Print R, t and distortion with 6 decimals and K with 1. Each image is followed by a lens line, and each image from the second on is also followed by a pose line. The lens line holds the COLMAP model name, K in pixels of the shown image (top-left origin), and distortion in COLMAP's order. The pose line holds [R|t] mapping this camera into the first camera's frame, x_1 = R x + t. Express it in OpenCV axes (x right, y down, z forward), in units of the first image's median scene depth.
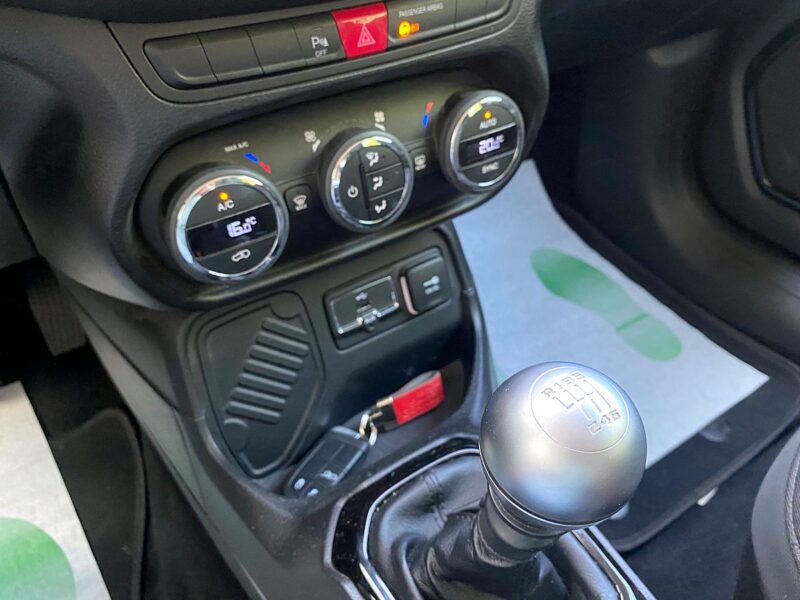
lens RADIAL K [[619.1, 0, 399.4], [0, 619.1, 295.3], [0, 0, 1]] dist [0.027723, -0.063256]
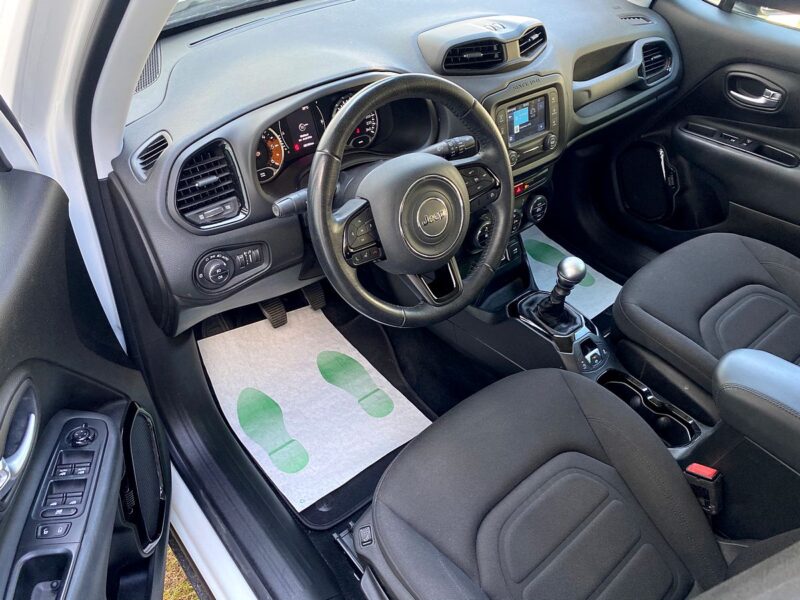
lens RADIAL K [[619.1, 0, 394.8], [0, 619.1, 302.6], [0, 0, 1]] dist [0.027723, -0.063256]
pose [[0.992637, -0.042282, 0.113512, -1.115465], [0.040413, 0.999008, 0.018713, 0.196717], [-0.114190, -0.013988, 0.993360, -2.487050]]
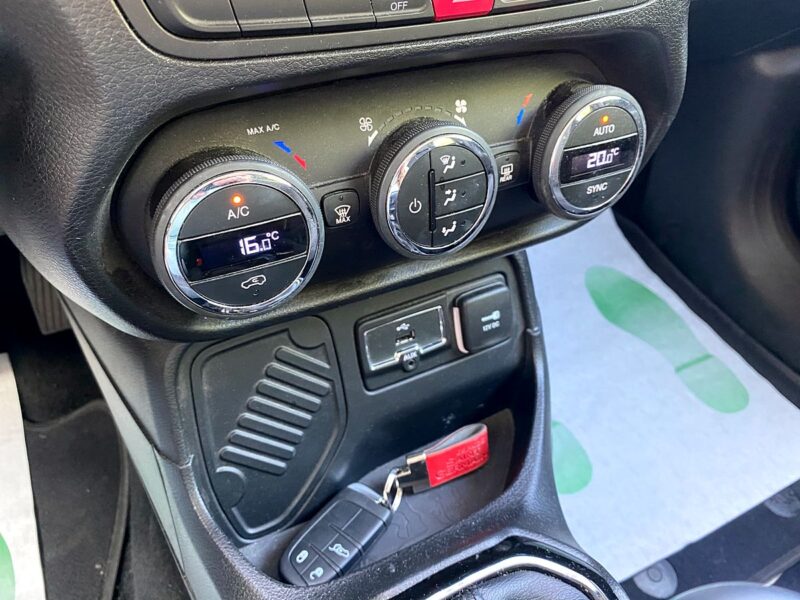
lens RADIAL K [[619.1, 0, 401.8], [0, 619.1, 296.9], [0, 0, 1]] dist [0.027723, -0.063256]
pose [[0.993266, 0.111875, -0.030114, -0.051090], [-0.110880, 0.993289, 0.032902, -0.074773], [0.033593, -0.029341, 0.999005, 0.240885]]
